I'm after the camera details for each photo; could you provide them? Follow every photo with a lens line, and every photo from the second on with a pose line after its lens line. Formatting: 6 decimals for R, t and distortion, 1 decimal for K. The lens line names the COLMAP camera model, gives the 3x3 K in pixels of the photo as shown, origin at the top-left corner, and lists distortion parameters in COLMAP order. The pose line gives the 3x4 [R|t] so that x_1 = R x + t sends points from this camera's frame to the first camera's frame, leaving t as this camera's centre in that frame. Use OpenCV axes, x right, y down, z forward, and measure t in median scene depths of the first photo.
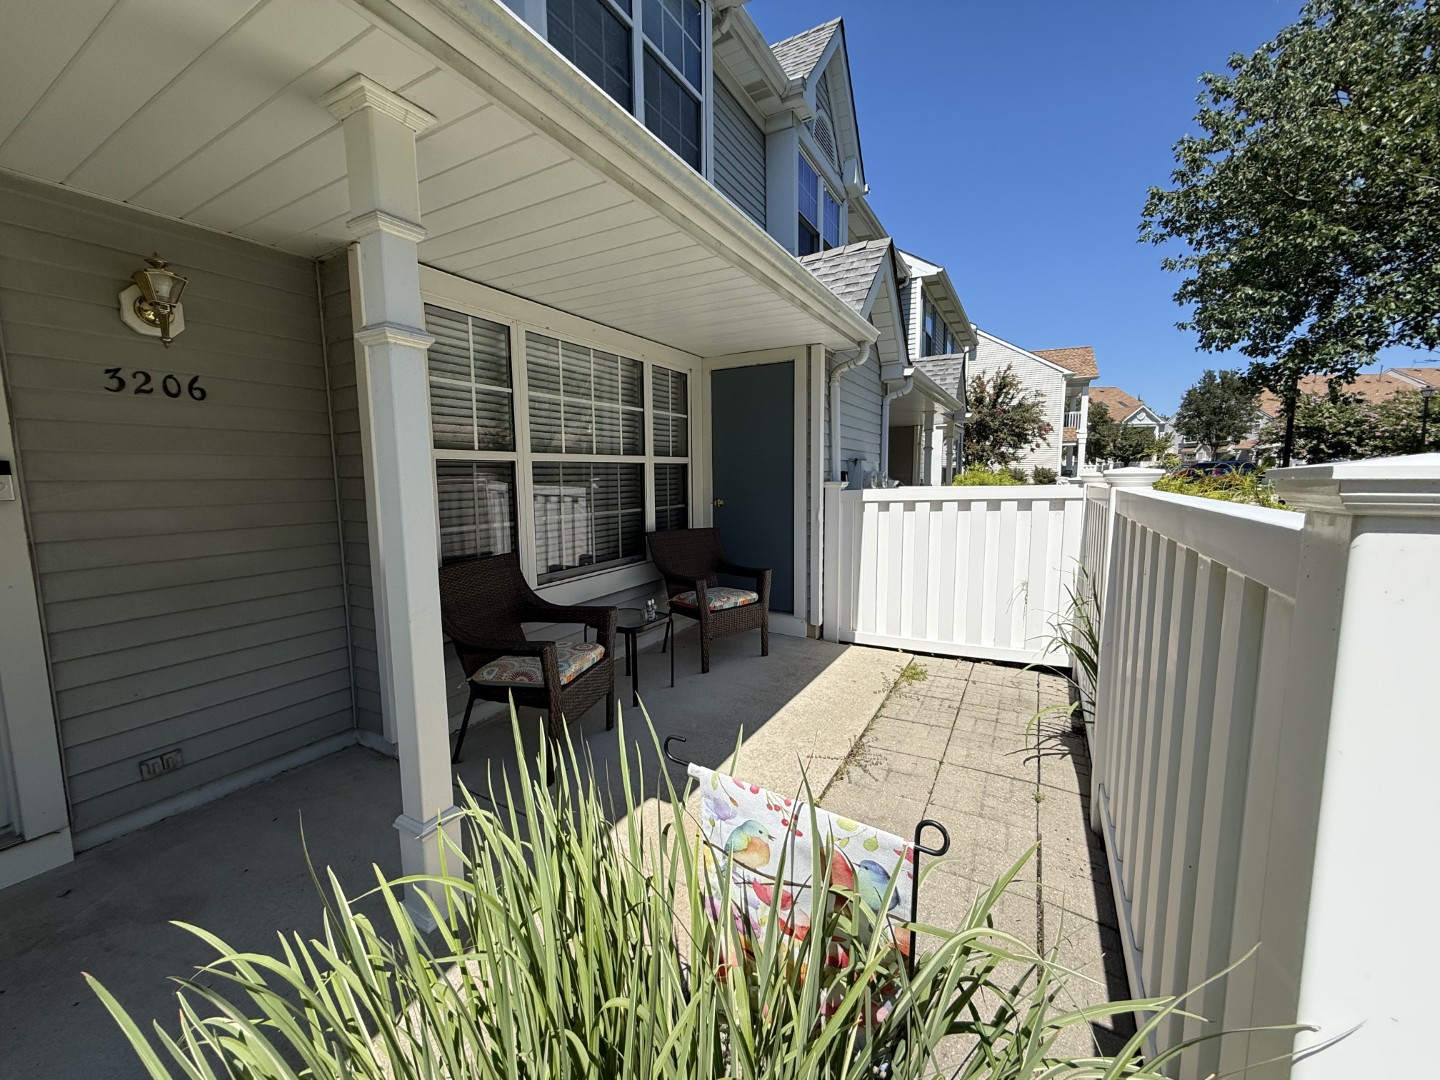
lens RADIAL K [[573.7, 0, 717.8], [0, 573.7, 540.8], [0, 0, 1]] dist [0.000483, 0.000985]
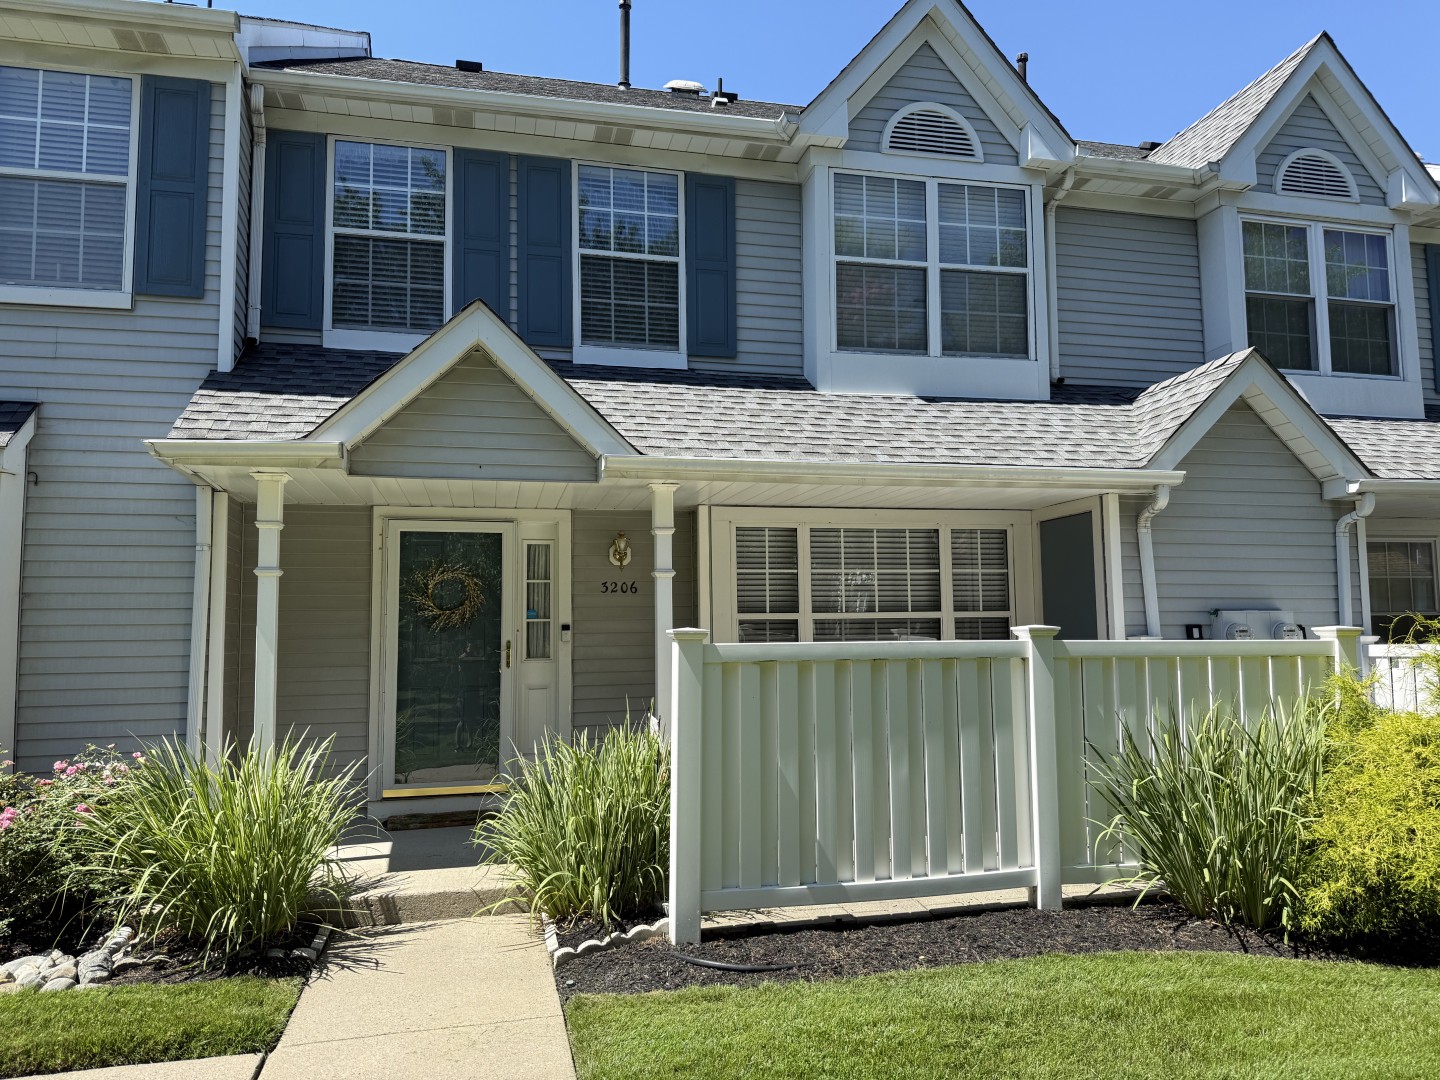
lens RADIAL K [[1017.1, 0, 728.6], [0, 1017.1, 549.7], [0, 0, 1]] dist [0.012710, -0.017171]
pose [[0.683132, -0.057812, -0.728003, 0.732355], [-0.078155, 0.985349, -0.151587, 0.045477], [0.726101, 0.160451, 0.668605, -0.443633]]
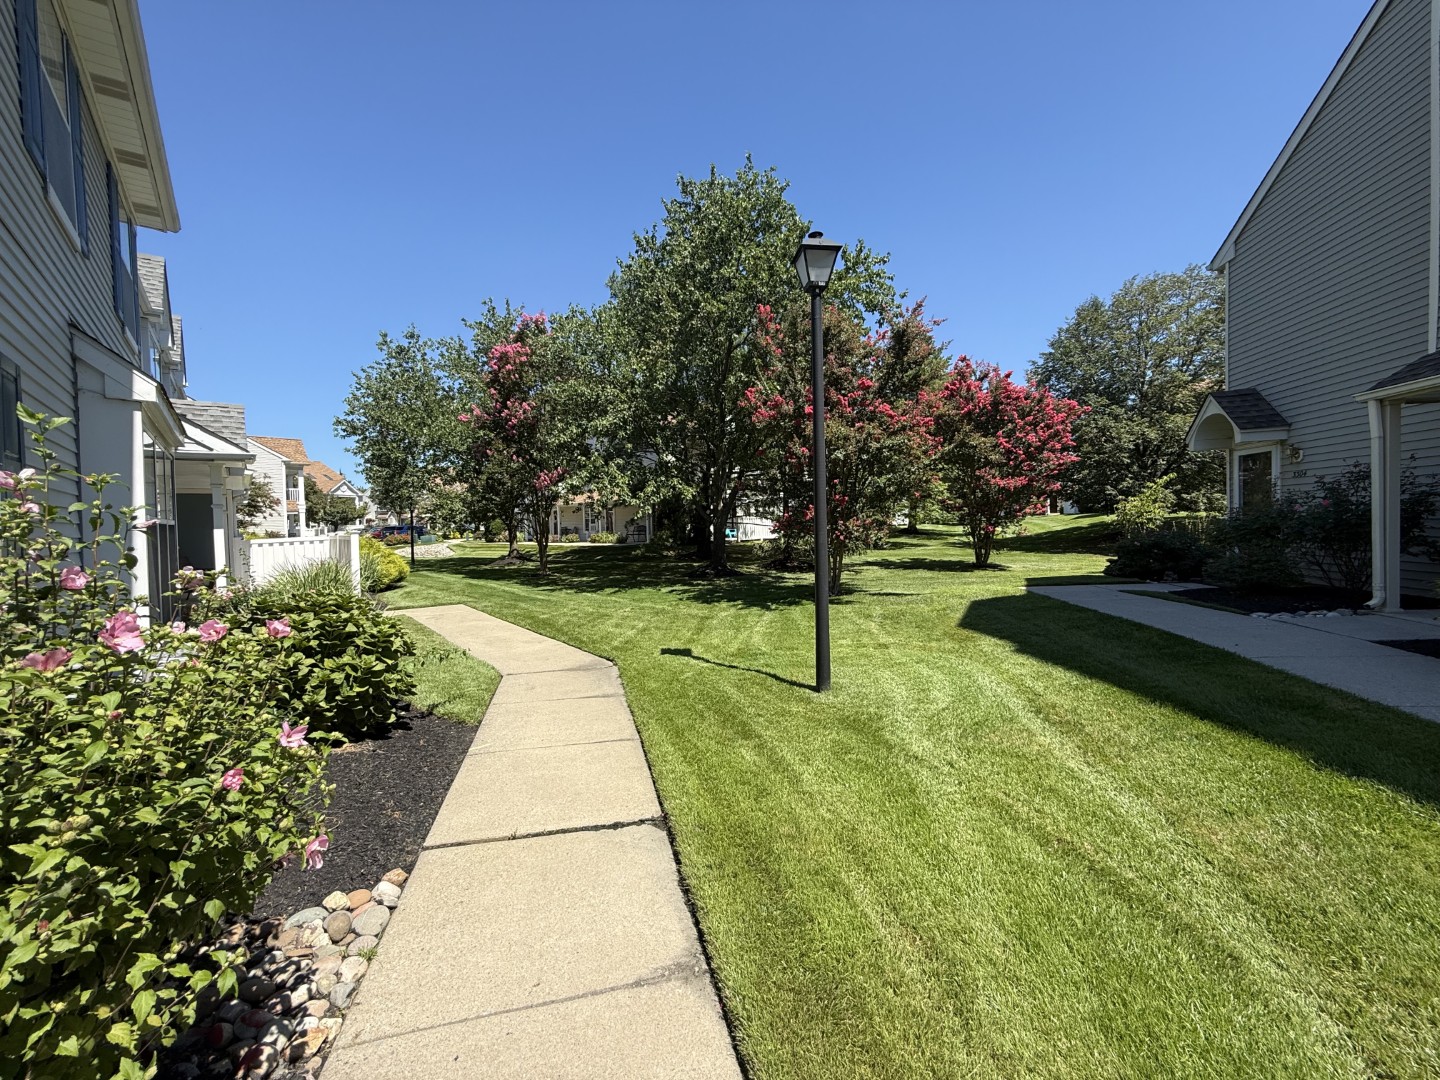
lens RADIAL K [[573.7, 0, 715.6], [0, 573.7, 533.0], [0, 0, 1]] dist [0.000483, 0.000985]
pose [[0.362693, -0.014737, 0.931792, -1.208347], [0.127853, 0.991207, -0.034089, 0.208803], [-0.923097, 0.131496, 0.361388, -1.673267]]
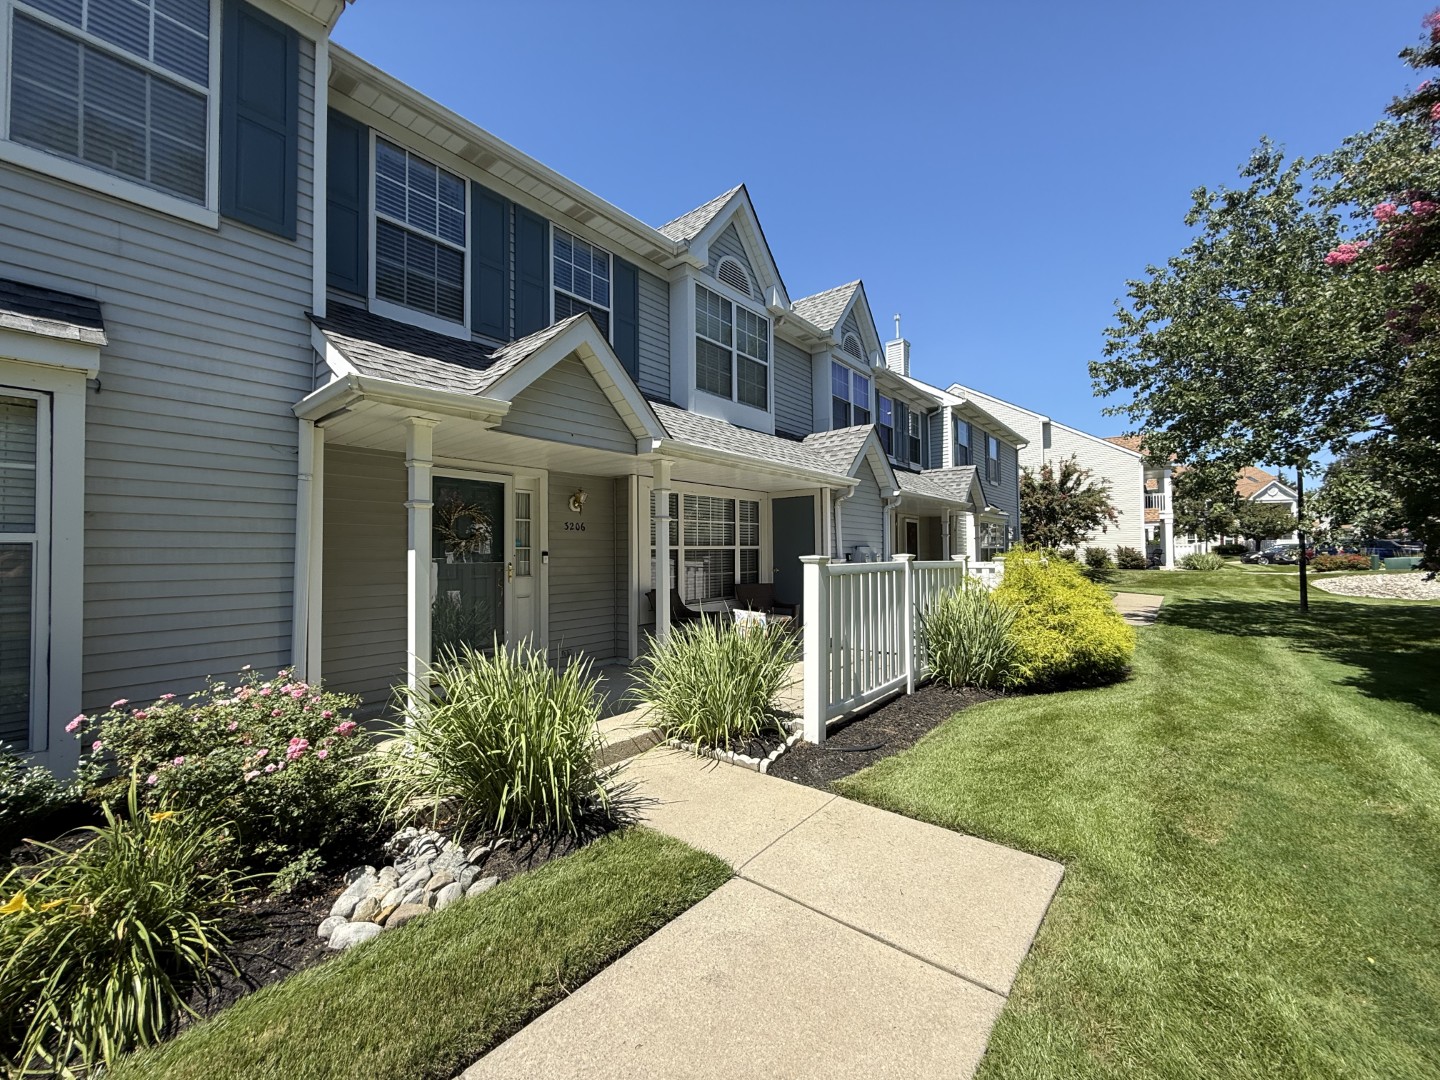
lens RADIAL K [[573.7, 0, 714.5], [0, 573.7, 537.2], [0, 0, 1]] dist [0.000483, 0.000985]
pose [[0.983378, -0.002707, -0.181548, 0.117577], [-0.022870, 0.990079, -0.138640, 0.072104], [0.180122, 0.140487, 0.973560, -0.680708]]
